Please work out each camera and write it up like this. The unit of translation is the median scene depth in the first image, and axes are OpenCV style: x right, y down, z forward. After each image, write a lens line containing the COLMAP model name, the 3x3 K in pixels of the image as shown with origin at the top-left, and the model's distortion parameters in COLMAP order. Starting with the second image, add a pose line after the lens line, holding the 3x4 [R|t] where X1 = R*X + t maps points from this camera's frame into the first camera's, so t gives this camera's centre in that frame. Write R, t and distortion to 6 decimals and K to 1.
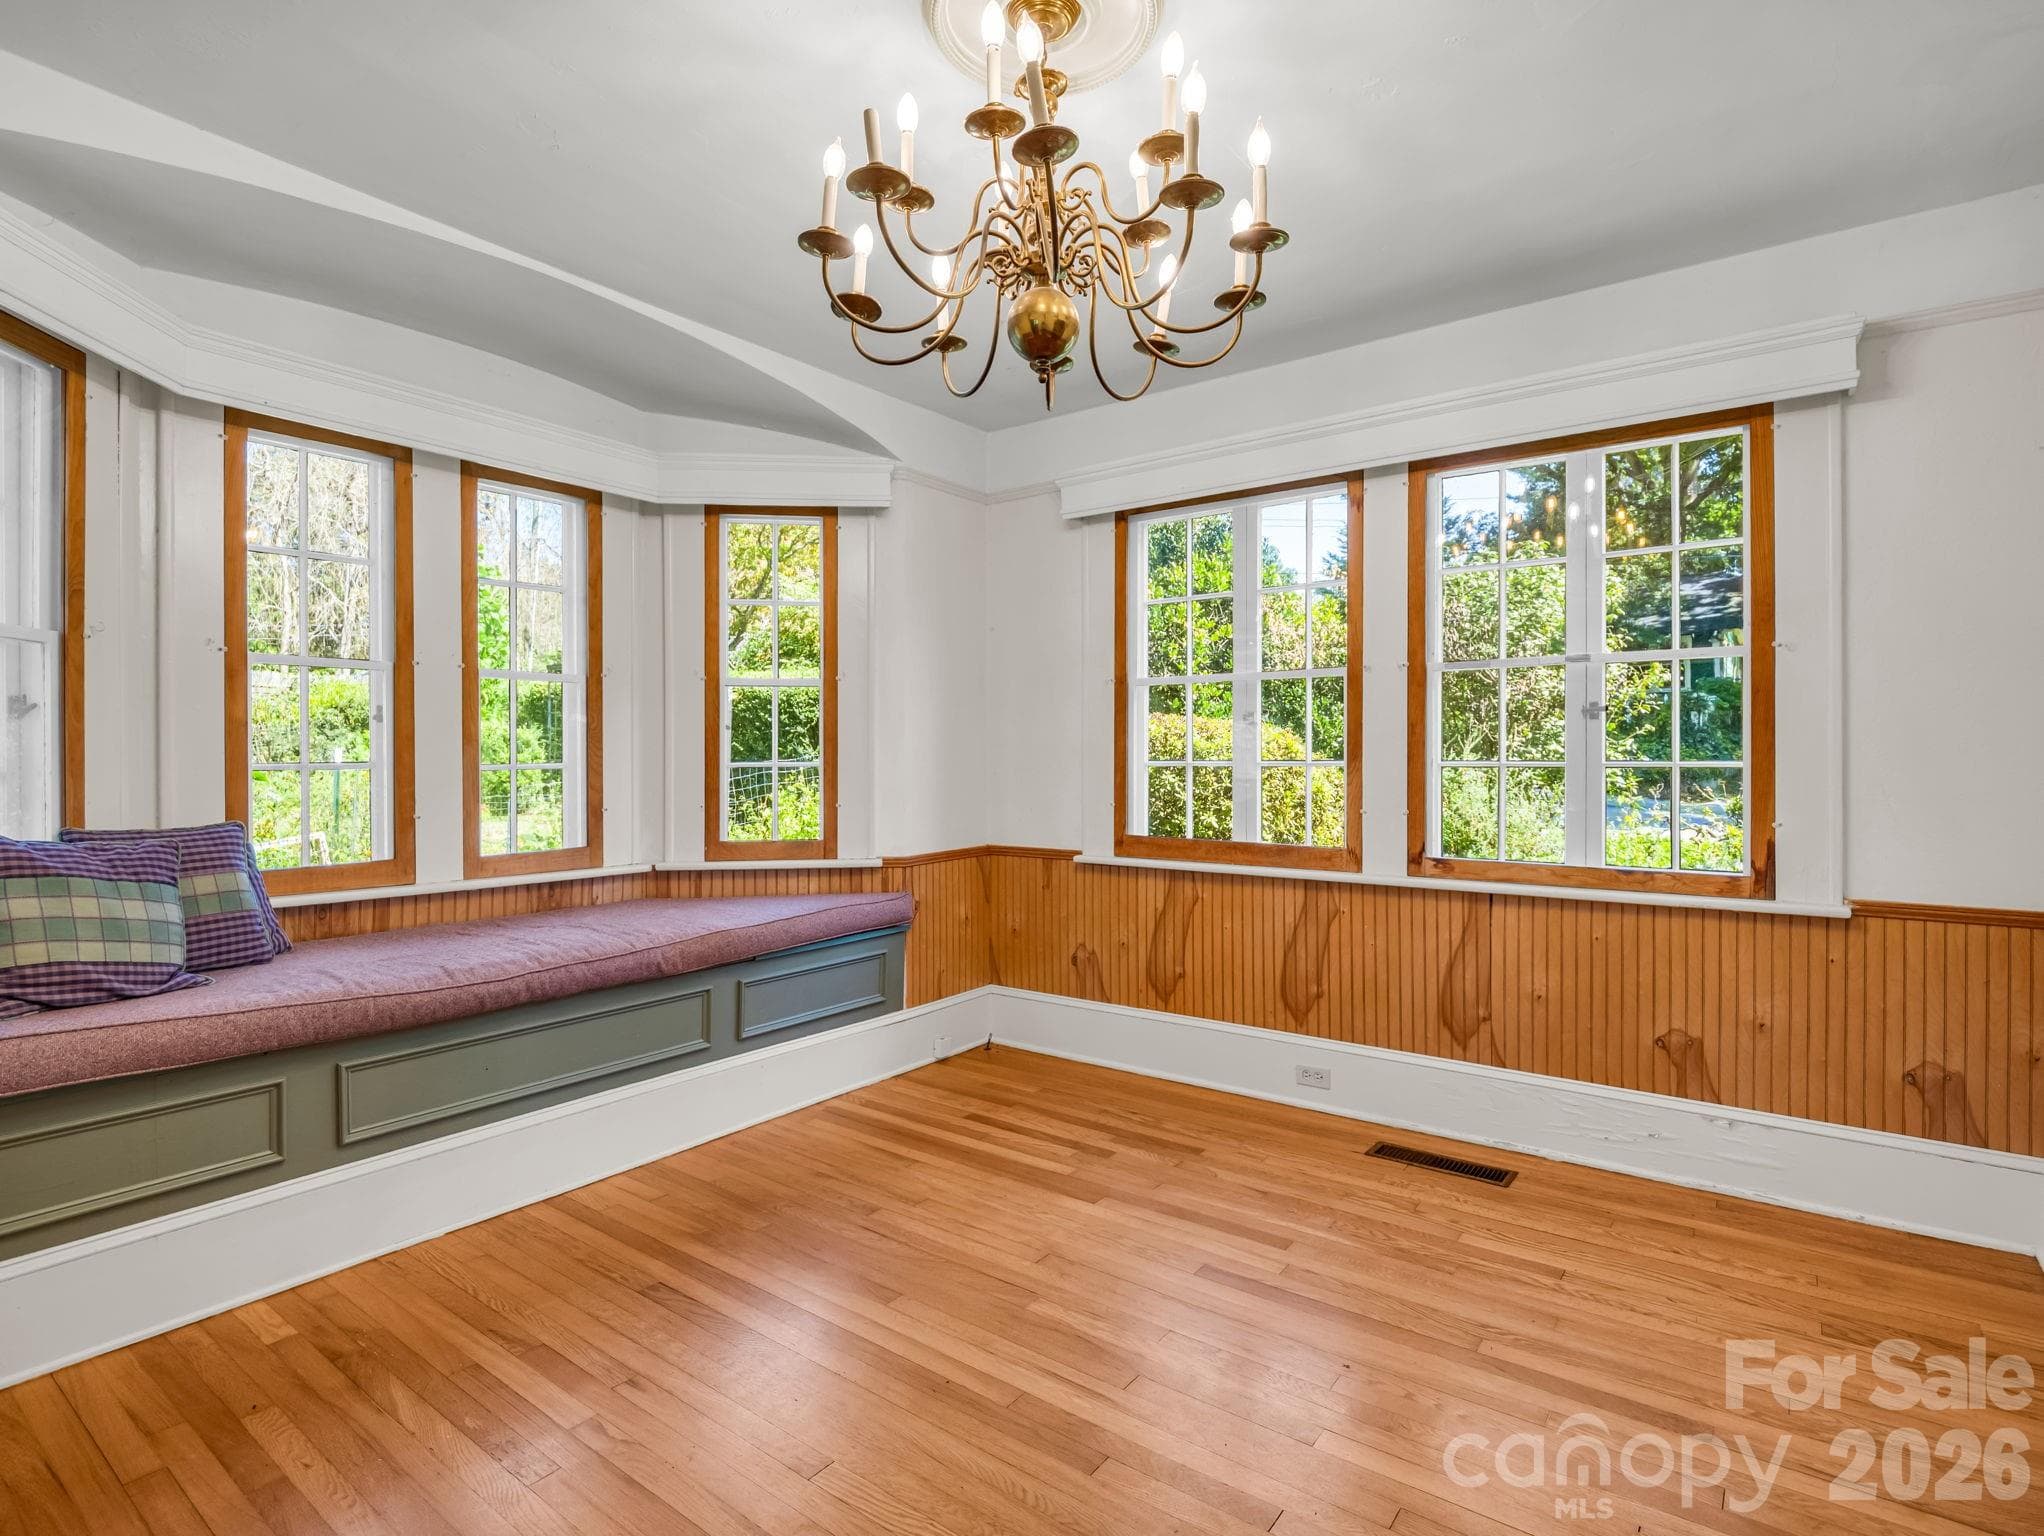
lens RADIAL K [[1023.5, 0, 1027.9], [0, 1023.5, 753.2], [0, 0, 1]] dist [0.038787, -0.024973]
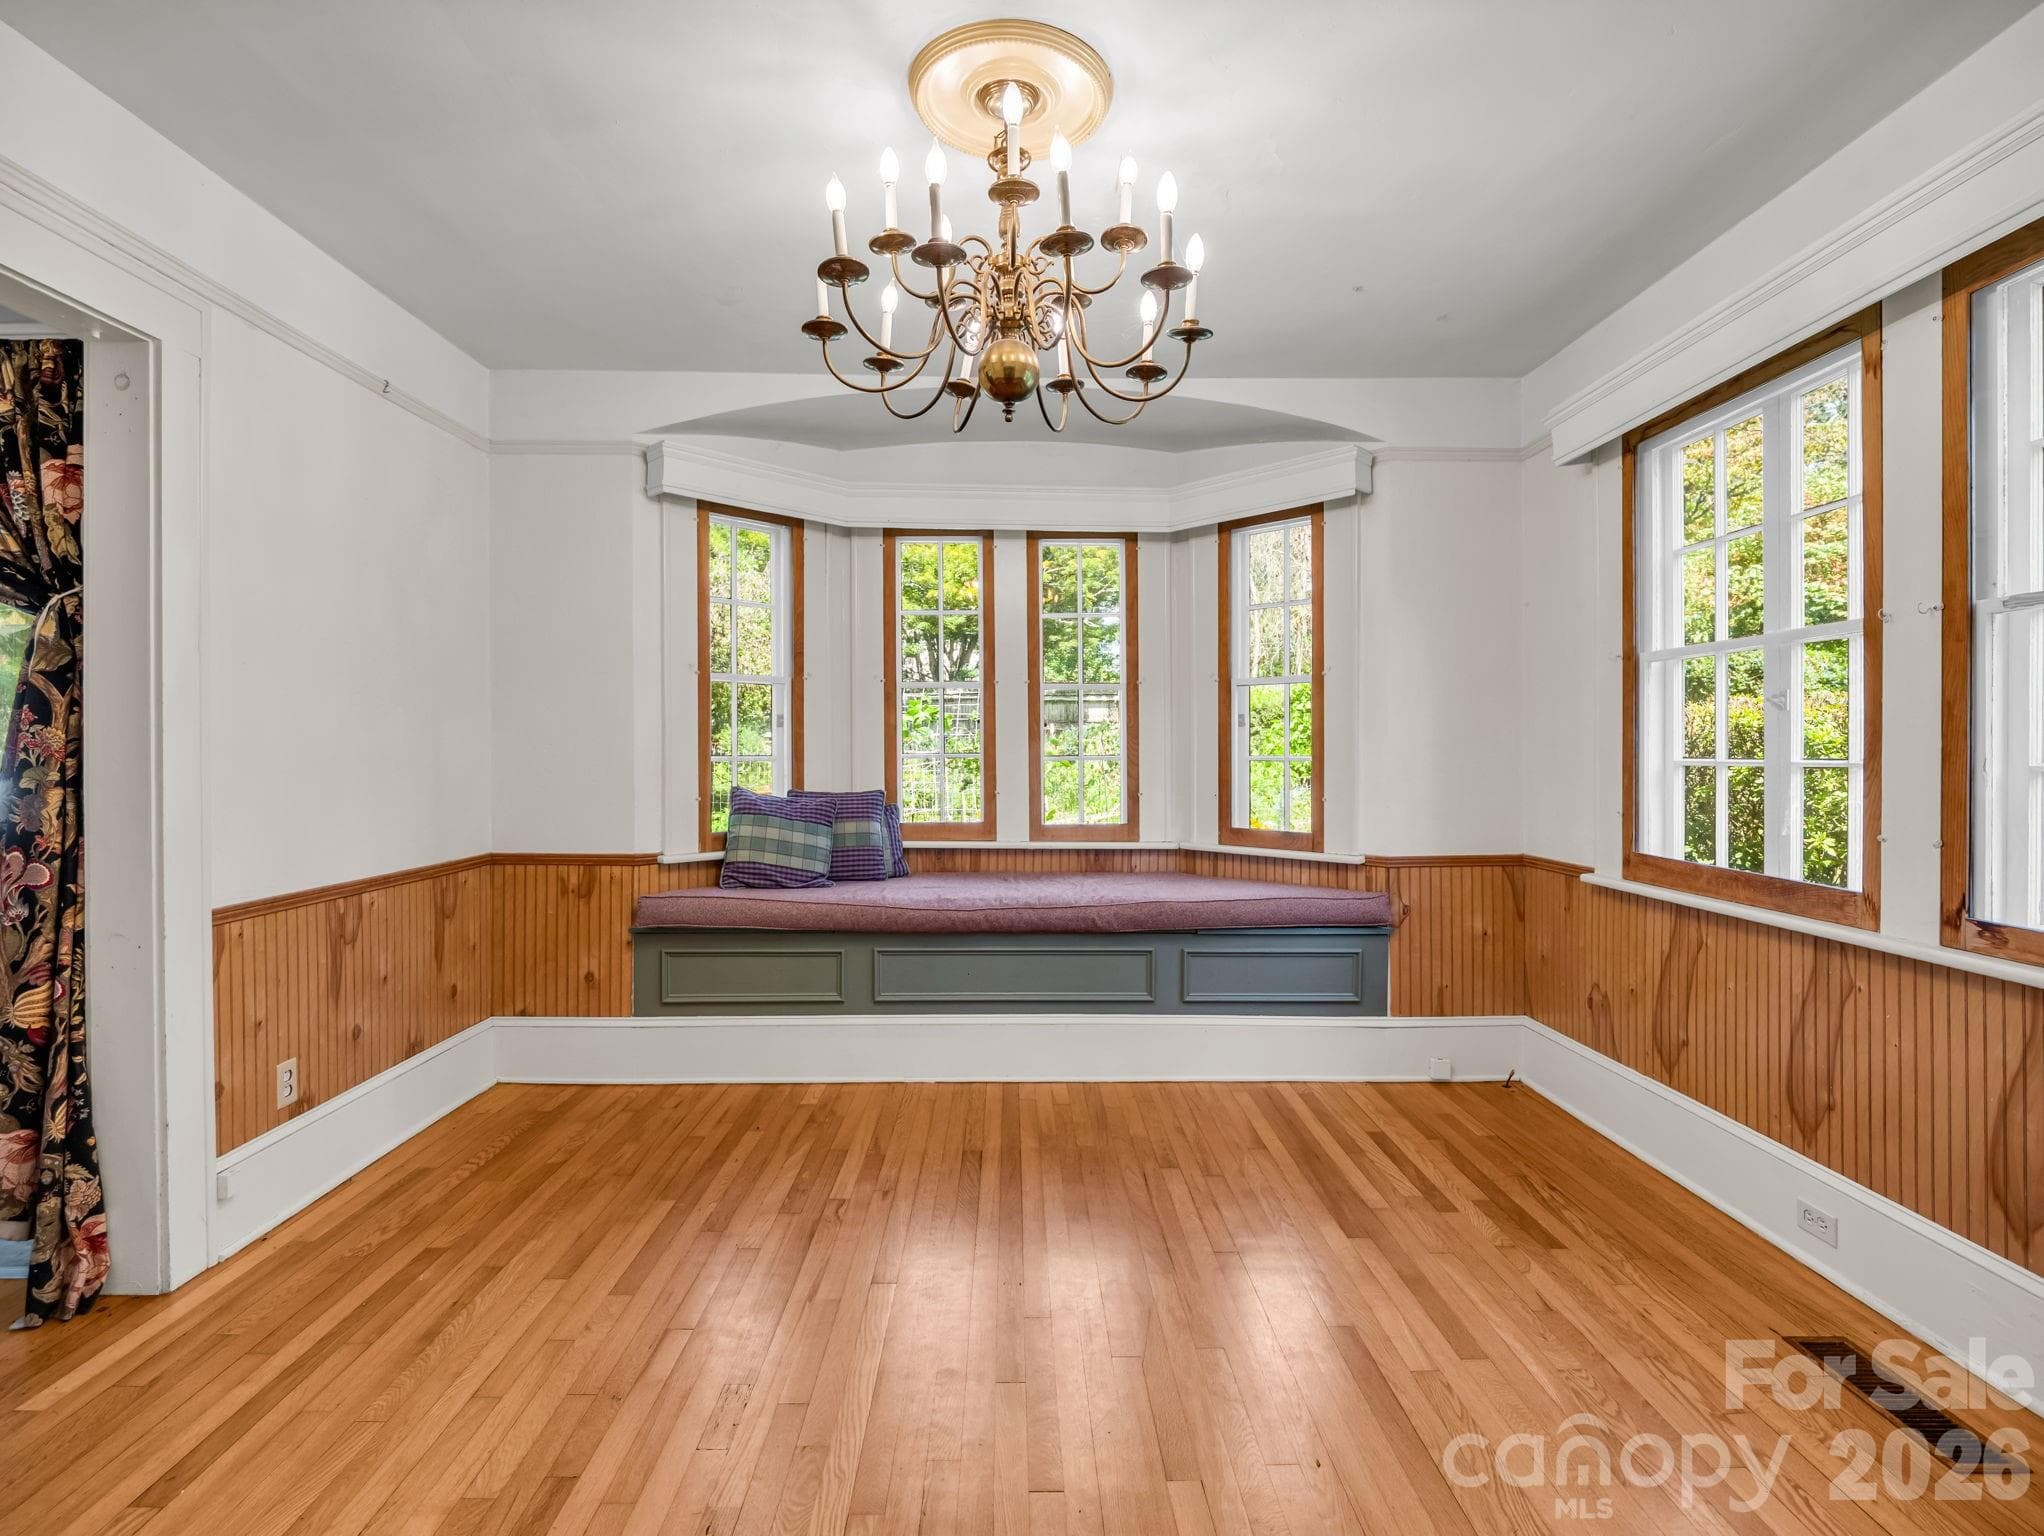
lens RADIAL K [[1023.5, 0, 1027.9], [0, 1023.5, 753.2], [0, 0, 1]] dist [0.038787, -0.024973]
pose [[0.625476, 0.006080, -0.780220, 0.484633], [-0.002657, 0.999980, 0.005662, 0.000331], [0.780239, -0.001468, 0.625480, 0.162016]]
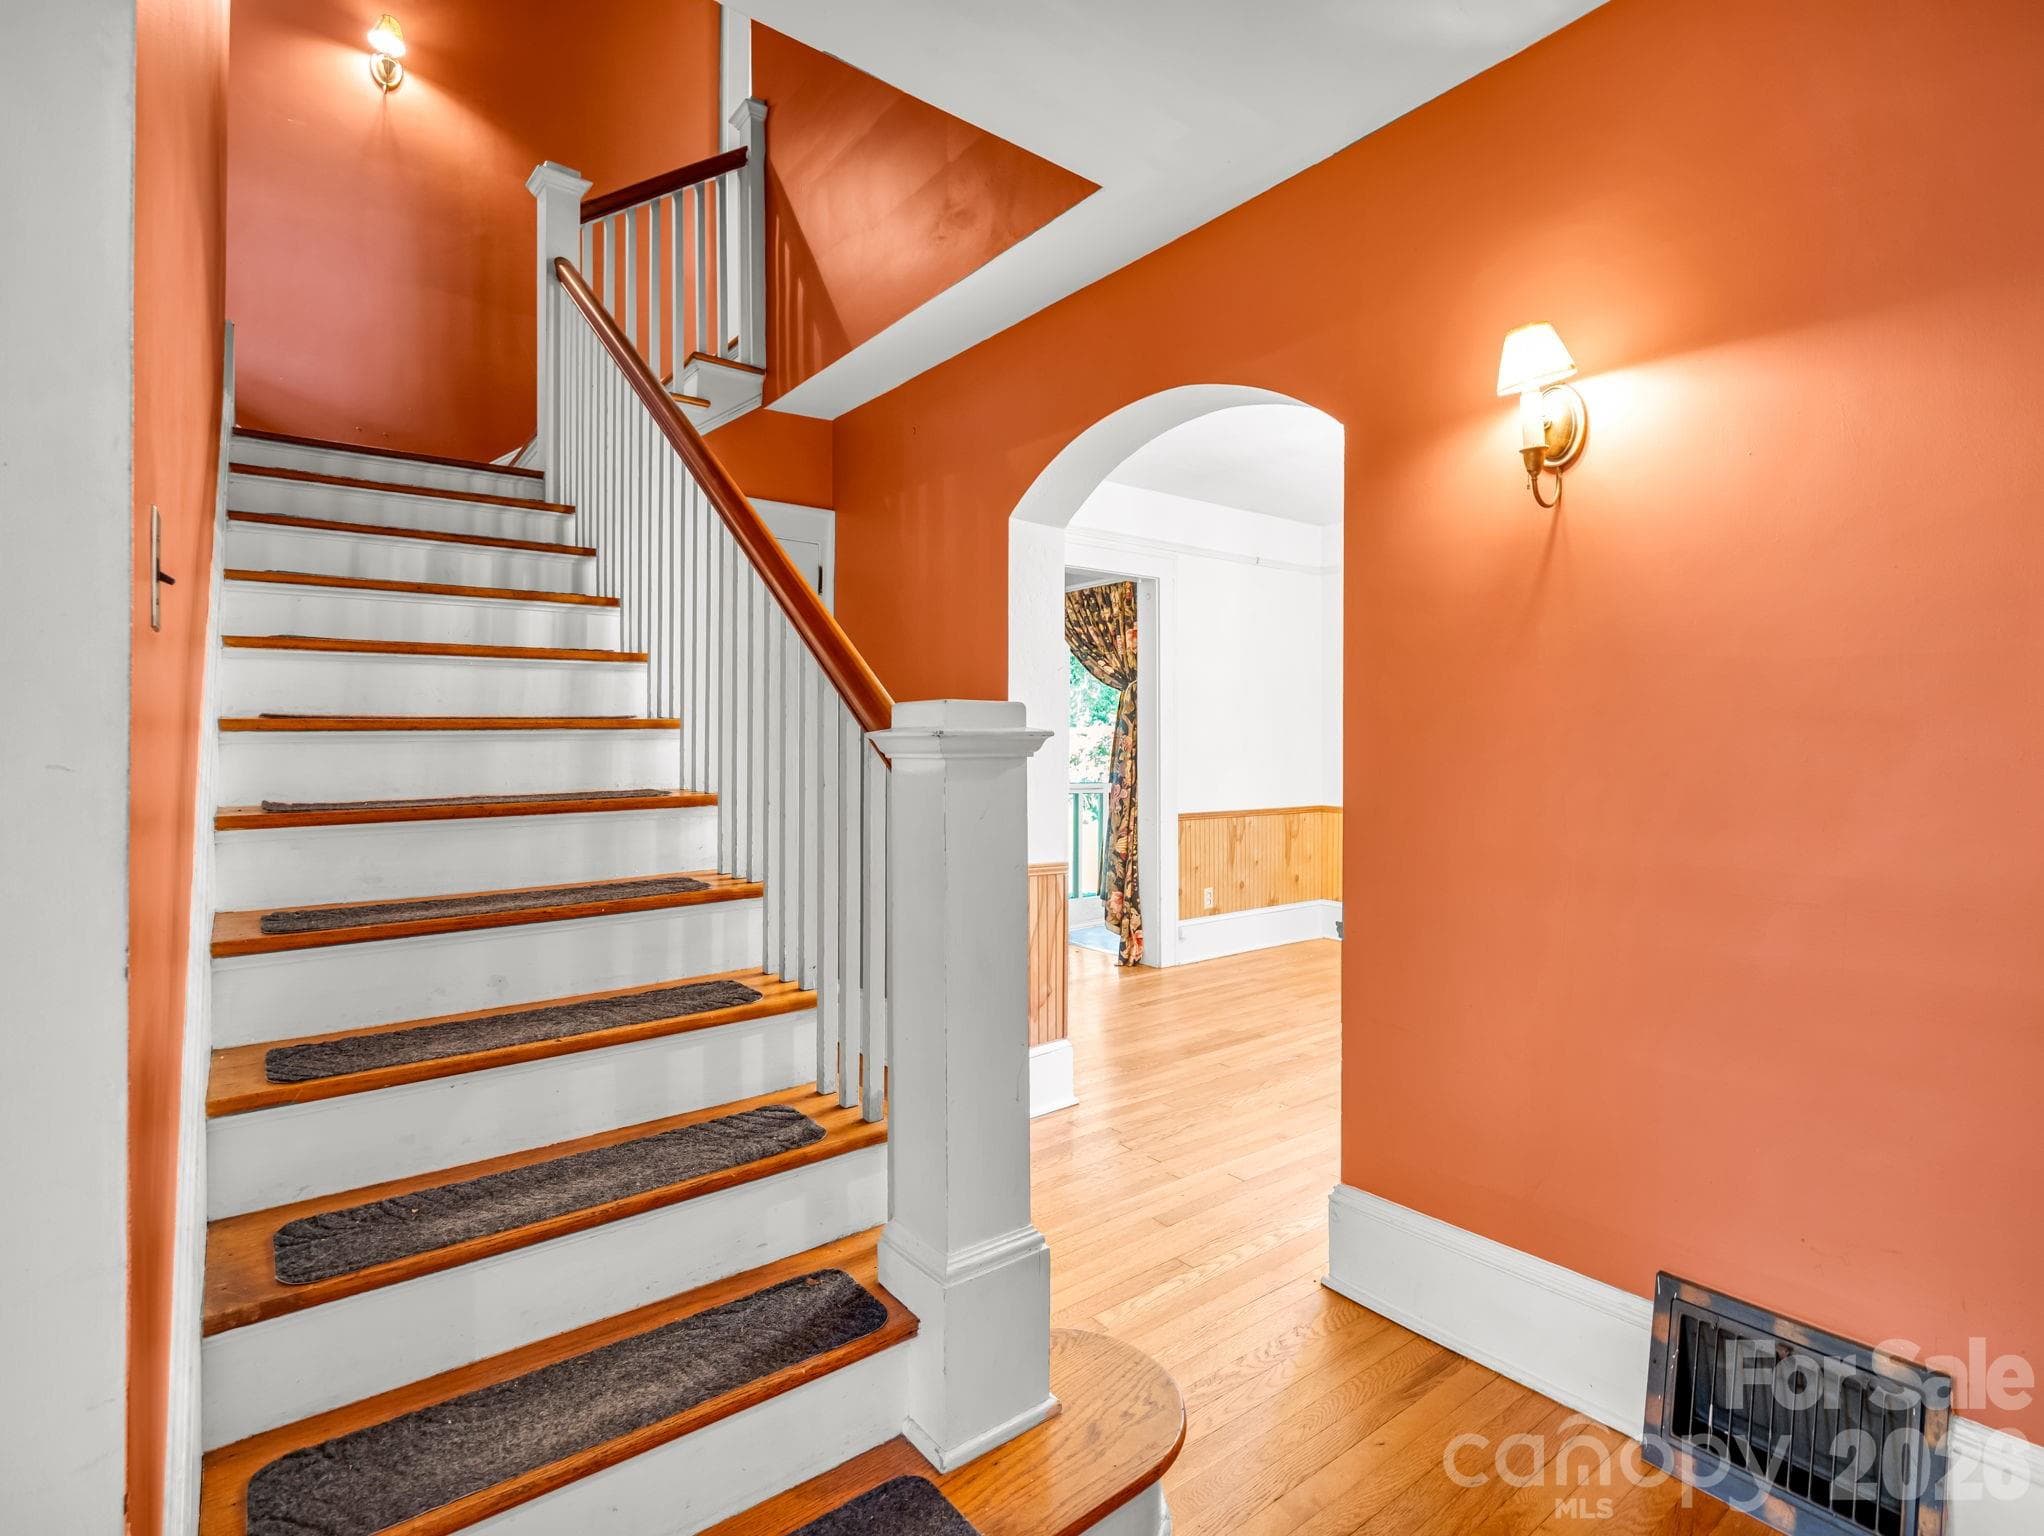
lens RADIAL K [[1023.5, 0, 1027.9], [0, 1023.5, 753.2], [0, 0, 1]] dist [0.038787, -0.024973]
pose [[-0.228712, 0.008899, -0.973453, 1.293572], [0.001500, 0.999960, 0.008789, 0.002202], [0.973493, 0.000550, -0.228717, 0.324737]]
